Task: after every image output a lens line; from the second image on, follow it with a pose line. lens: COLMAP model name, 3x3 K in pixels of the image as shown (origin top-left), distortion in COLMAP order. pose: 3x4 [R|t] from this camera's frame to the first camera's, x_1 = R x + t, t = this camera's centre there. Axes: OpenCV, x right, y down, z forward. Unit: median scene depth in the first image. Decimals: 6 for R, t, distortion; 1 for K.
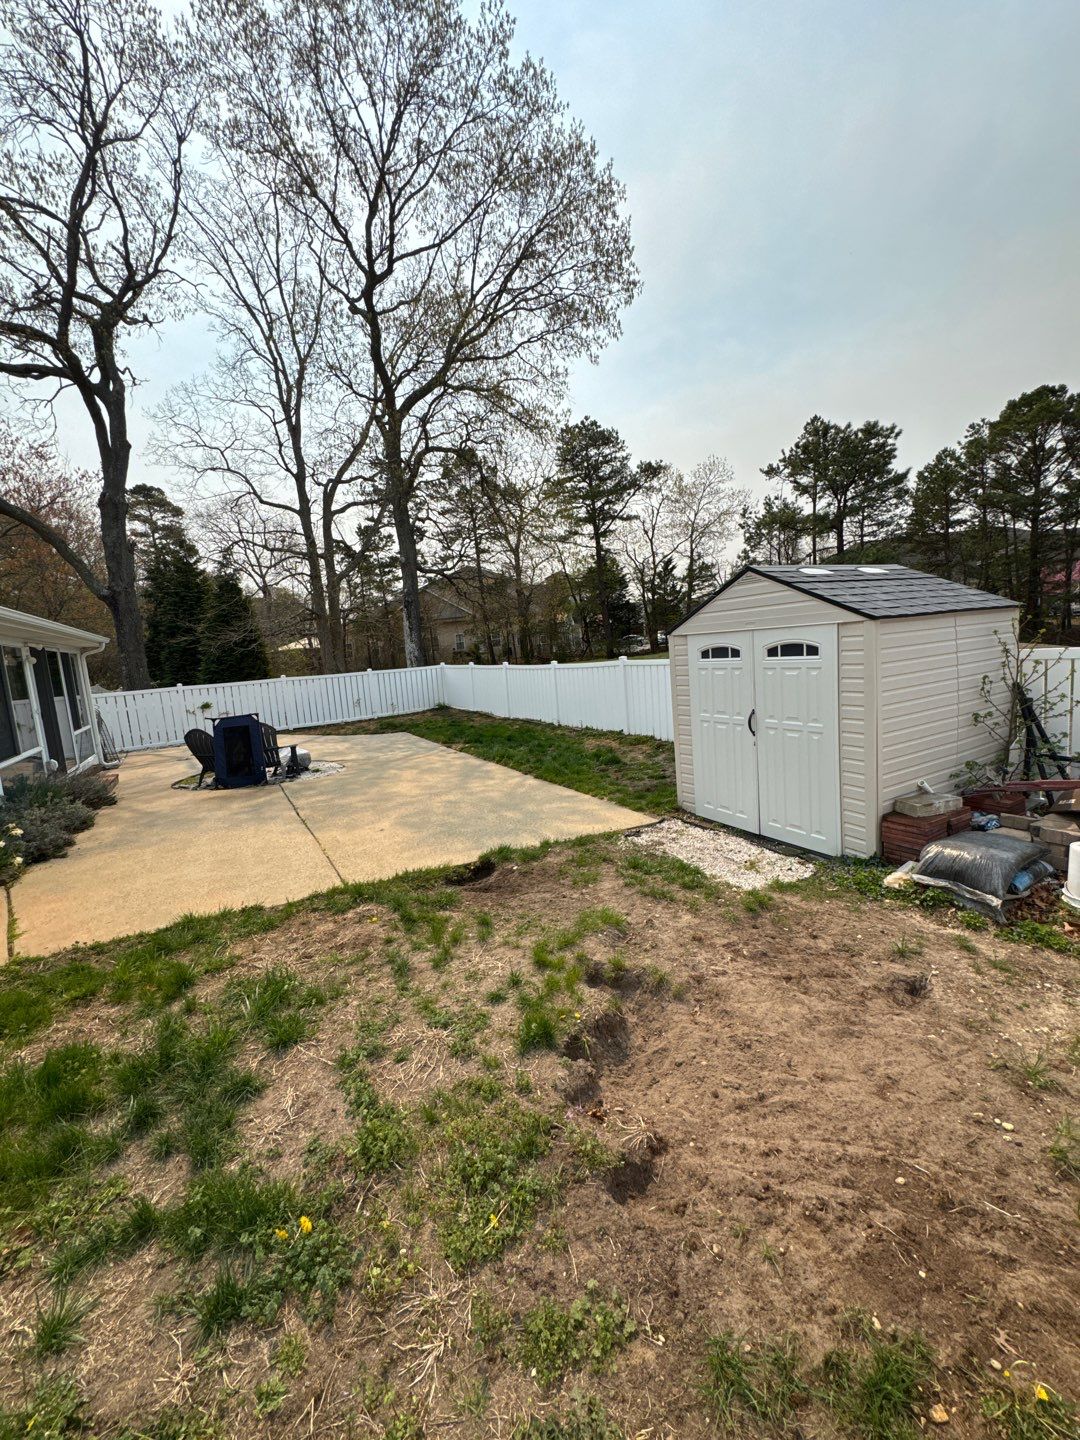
lens RADIAL K [[574.1, 0, 540.9], [0, 574.1, 722.3], [0, 0, 1]] dist [-0.001032, -0.001554]
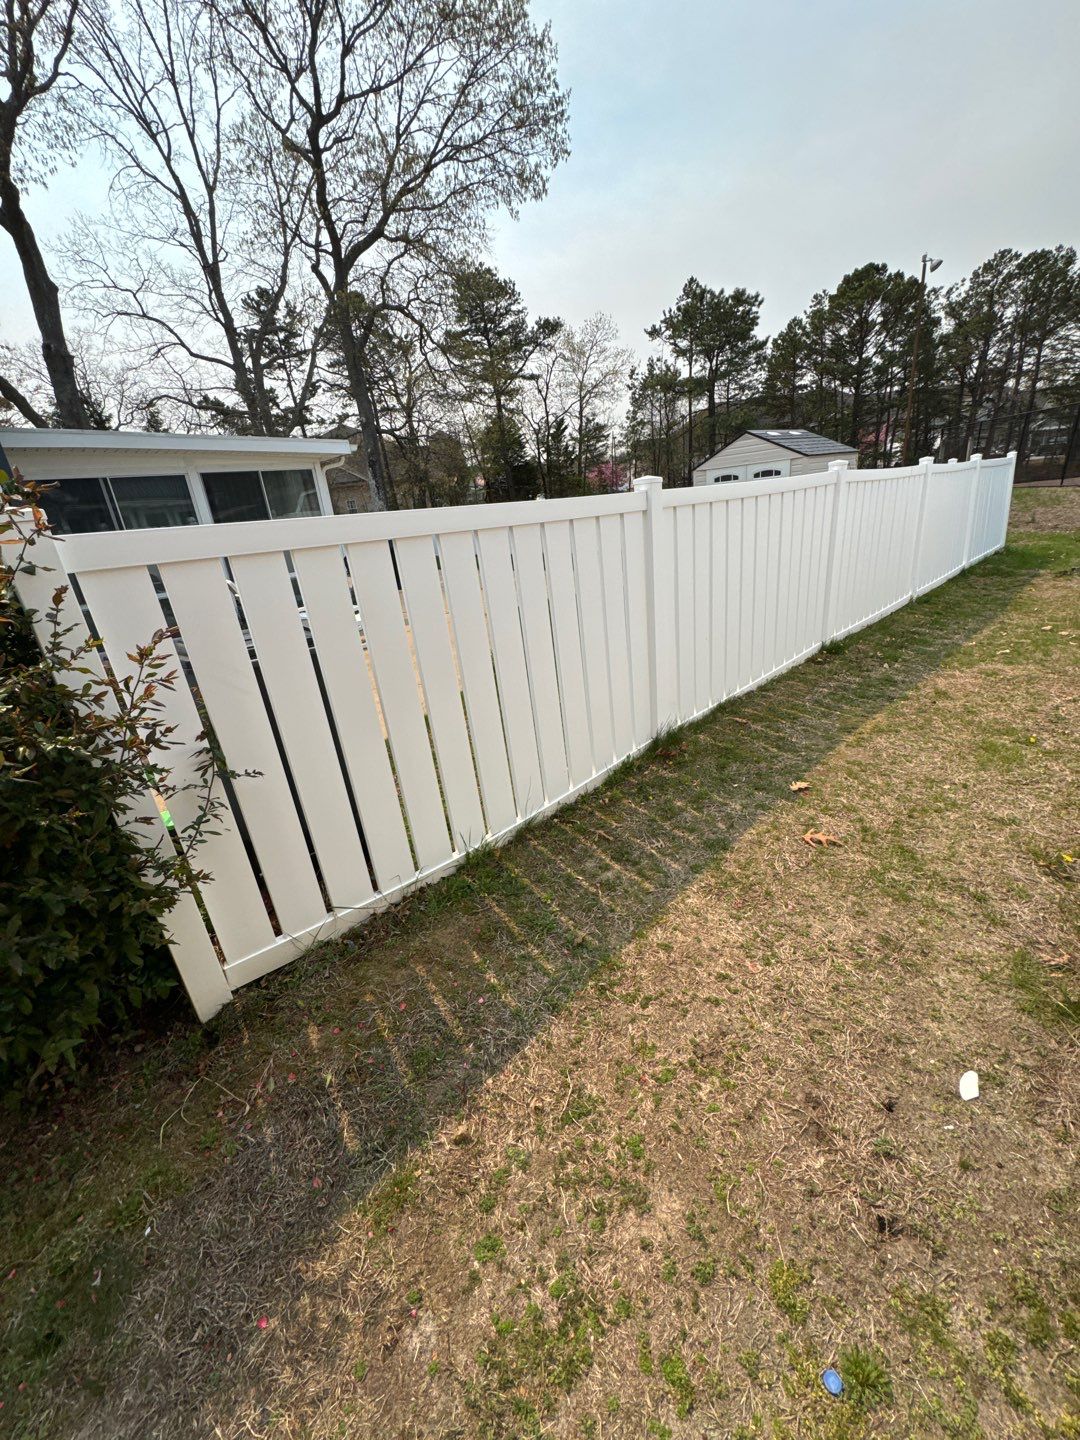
lens RADIAL K [[574.1, 0, 540.6], [0, 574.1, 724.6], [0, 0, 1]] dist [-0.001032, -0.001554]
pose [[0.969863, -0.108458, 0.218180, -0.130464], [0.059308, 0.973616, 0.220349, 0.036174], [-0.236323, -0.200769, 0.950707, -0.139558]]
